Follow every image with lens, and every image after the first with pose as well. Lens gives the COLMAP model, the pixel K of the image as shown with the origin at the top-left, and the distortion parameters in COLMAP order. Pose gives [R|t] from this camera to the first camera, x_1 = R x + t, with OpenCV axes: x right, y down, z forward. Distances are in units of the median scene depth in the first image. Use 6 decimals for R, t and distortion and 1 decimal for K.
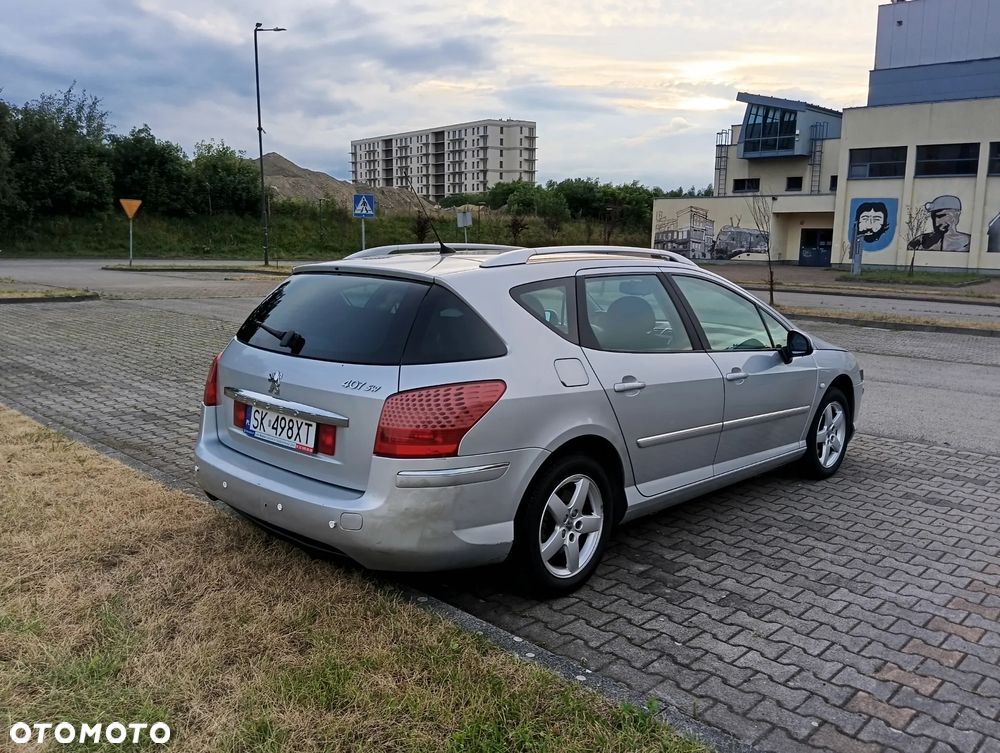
lens RADIAL K [[819.6, 0, 500.2], [0, 819.6, 381.4], [0, 0, 1]] dist [0.085396, -0.171139]
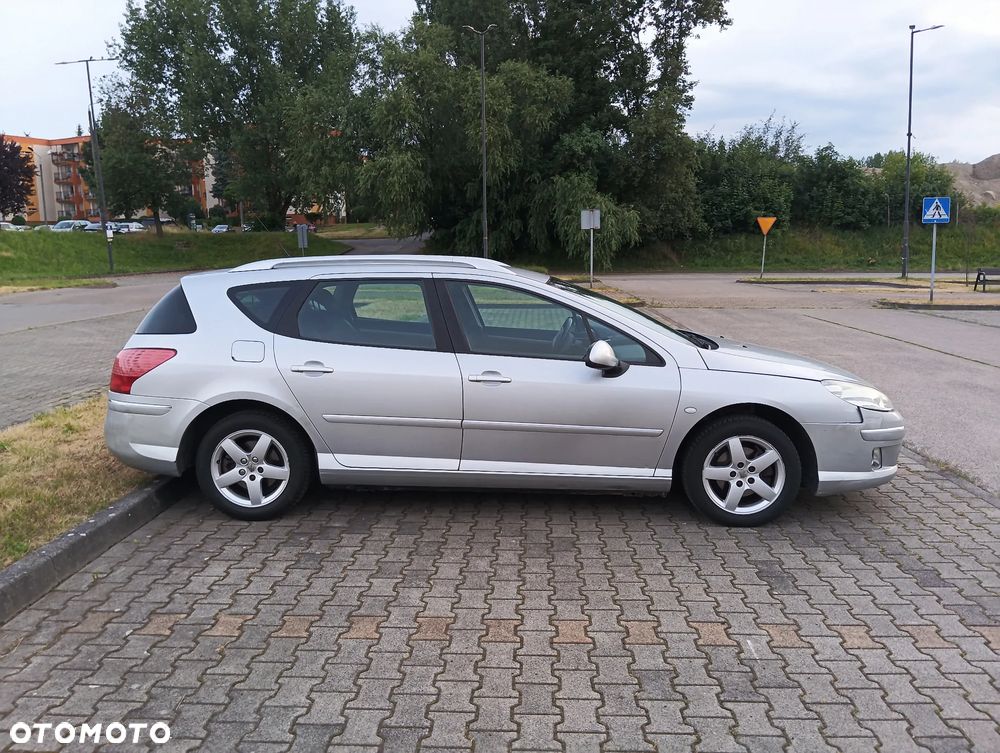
lens RADIAL K [[815.0, 0, 499.4], [0, 815.0, 379.3], [0, 0, 1]] dist [0.084933, -0.170489]
pose [[0.660519, 0.091036, -0.745270, 0.764543], [-0.104578, 0.994101, 0.028746, -0.026400], [0.743491, 0.058952, 0.666143, 0.240968]]
